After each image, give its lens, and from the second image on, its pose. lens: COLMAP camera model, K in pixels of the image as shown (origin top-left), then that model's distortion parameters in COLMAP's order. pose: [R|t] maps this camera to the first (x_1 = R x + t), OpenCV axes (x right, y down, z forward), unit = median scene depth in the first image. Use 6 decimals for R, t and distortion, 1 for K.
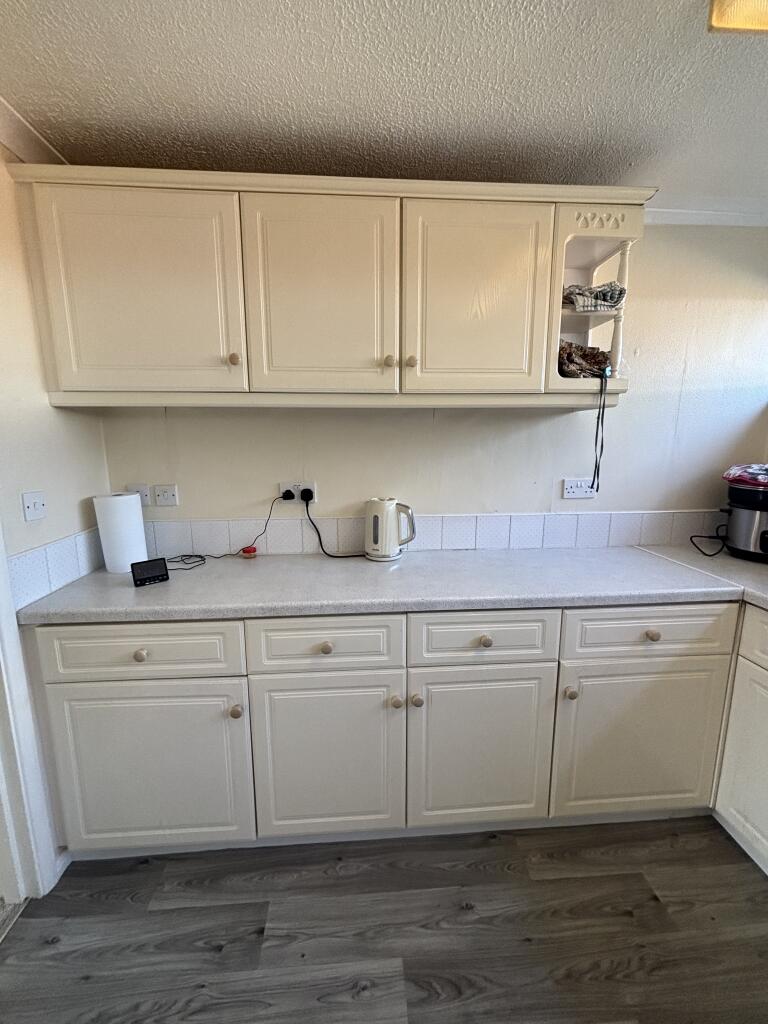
lens RADIAL K [[418.0, 0, 386.7], [0, 418.0, 505.7], [0, 0, 1]] dist [0.006938, -0.001190]
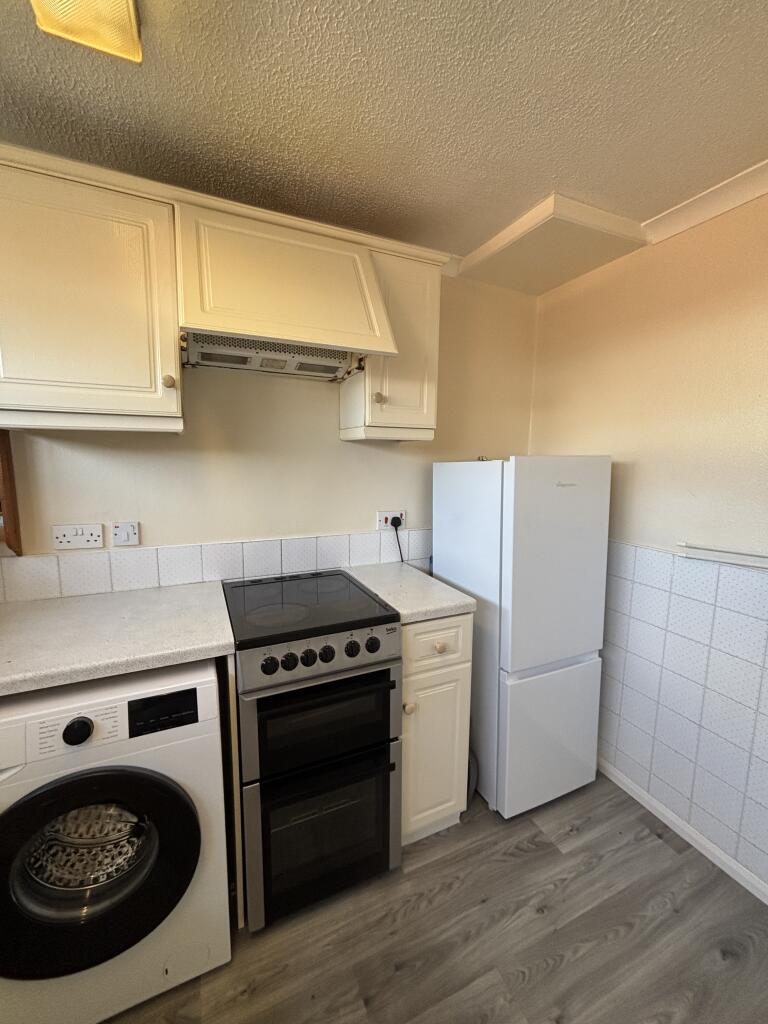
lens RADIAL K [[418.0, 0, 384.6], [0, 418.0, 510.2], [0, 0, 1]] dist [0.006938, -0.001190]
pose [[-0.940103, 0.039064, -0.338645, 0.419686], [-0.067079, 0.952791, 0.296124, -0.134144], [0.334226, 0.301102, -0.893102, 0.721719]]
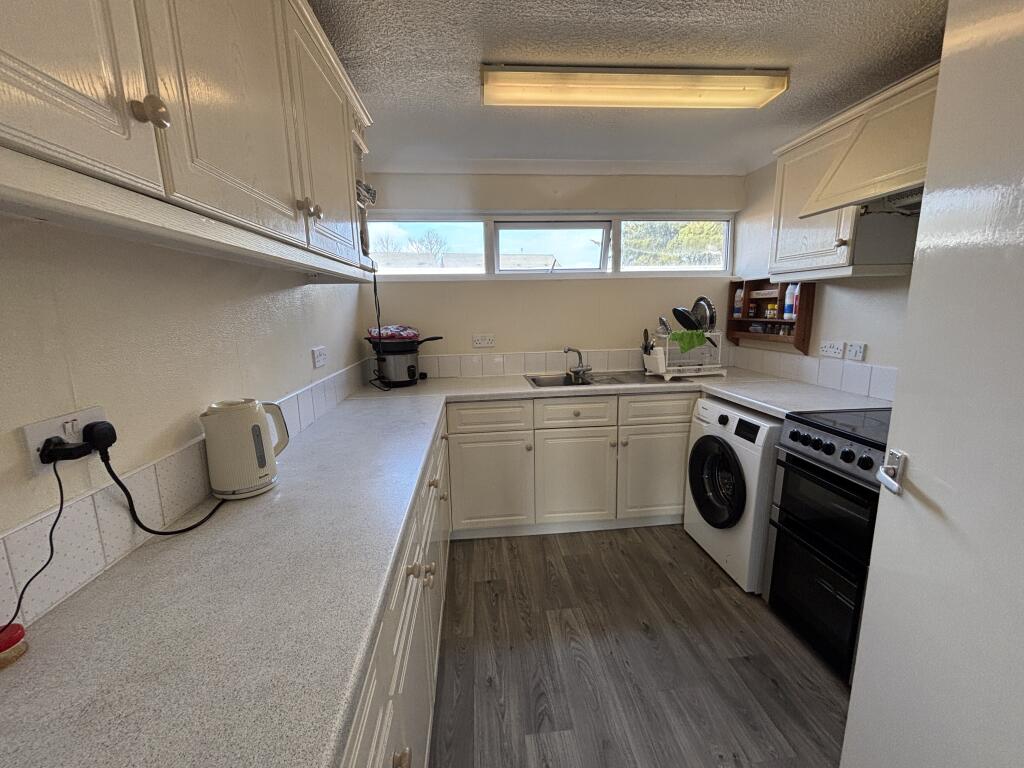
lens RADIAL K [[418.0, 0, 513.8], [0, 418.0, 383.1], [0, 0, 1]] dist [0.006938, -0.001190]
pose [[-0.024999, -0.175796, 0.984109, -0.901918], [0.194197, 0.964810, 0.177282, -0.105369], [-0.980644, 0.195543, 0.010019, 0.769474]]
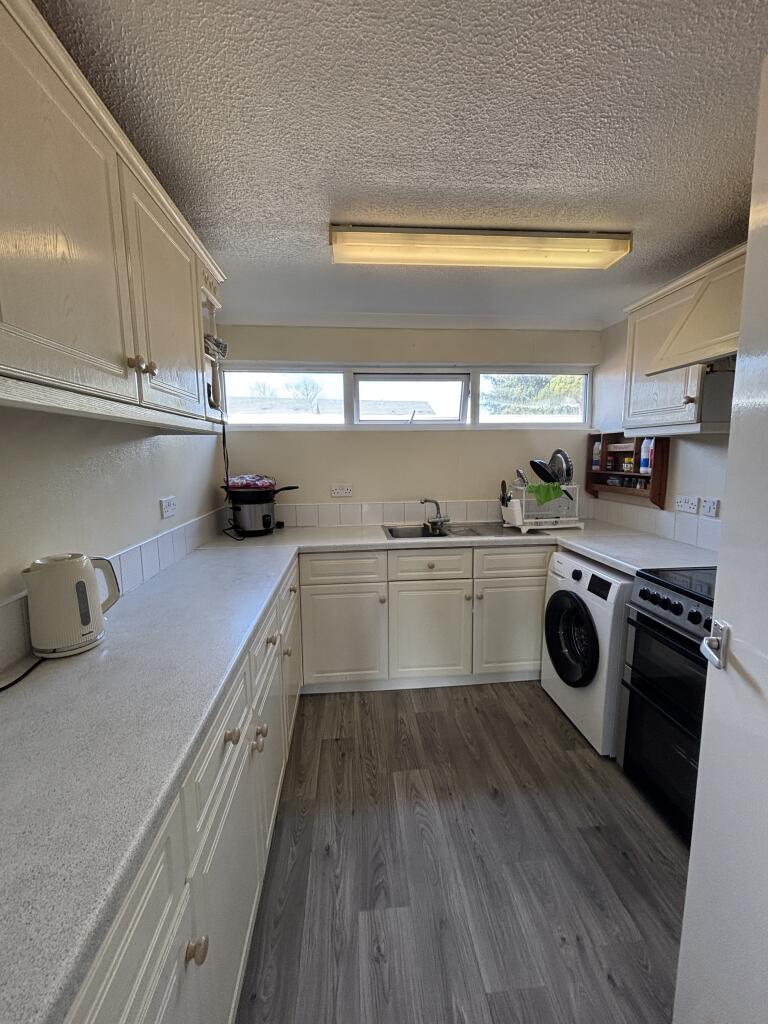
lens RADIAL K [[418.0, 0, 386.6], [0, 418.0, 508.6], [0, 0, 1]] dist [0.006938, -0.001190]
pose [[-0.018802, -0.130953, 0.991210, -0.887519], [0.183404, 0.974112, 0.132172, -0.114363], [-0.982858, 0.184277, 0.005702, 0.672341]]
